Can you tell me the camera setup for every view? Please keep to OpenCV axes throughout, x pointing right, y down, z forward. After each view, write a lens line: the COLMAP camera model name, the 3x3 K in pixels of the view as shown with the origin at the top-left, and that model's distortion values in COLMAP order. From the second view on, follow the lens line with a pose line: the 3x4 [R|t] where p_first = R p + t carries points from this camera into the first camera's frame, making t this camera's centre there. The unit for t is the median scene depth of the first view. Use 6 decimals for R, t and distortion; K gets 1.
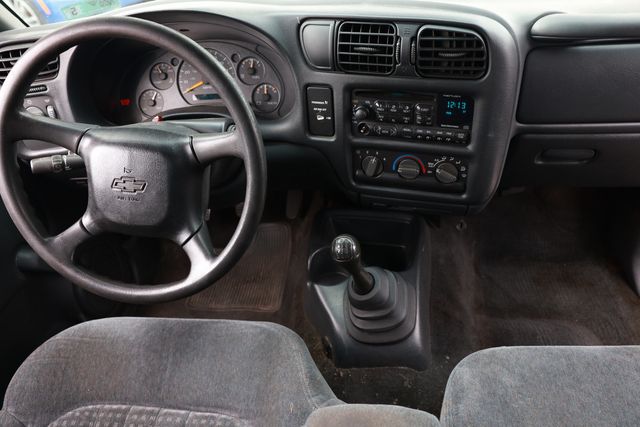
lens RADIAL K [[492.3, 0, 321.3], [0, 492.3, 217.1], [0, 0, 1]] dist [-0.122551, 0.089653]
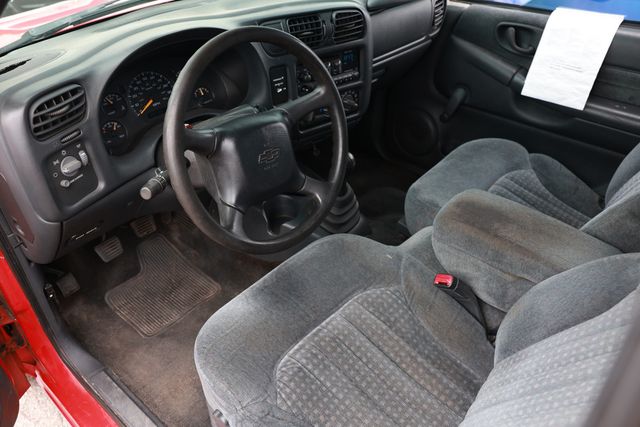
lens RADIAL K [[492.3, 0, 326.2], [0, 492.3, 216.1], [0, 0, 1]] dist [-0.122551, 0.089653]
pose [[0.571357, -0.426177, 0.701373, -1.101732], [0.448272, 0.877915, 0.168276, -0.065407], [-0.687462, 0.218260, 0.692646, 0.025640]]
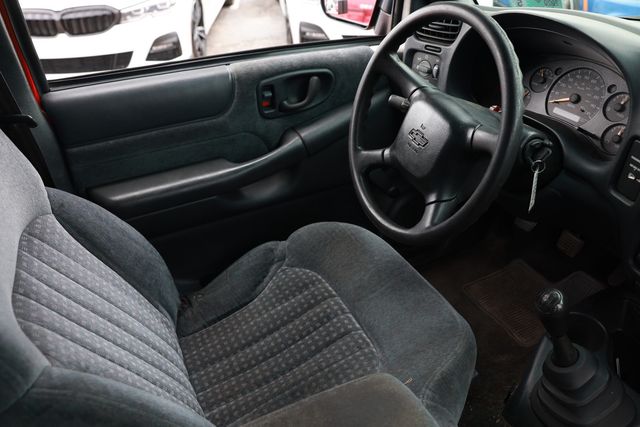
lens RADIAL K [[492.3, 0, 317.7], [0, 492.3, 213.6], [0, 0, 1]] dist [-0.122551, 0.089653]
pose [[0.511629, 0.514230, -0.688333, 0.349766], [-0.514137, 0.825100, 0.234252, -0.057724], [0.688403, 0.234047, 0.686530, 0.028626]]
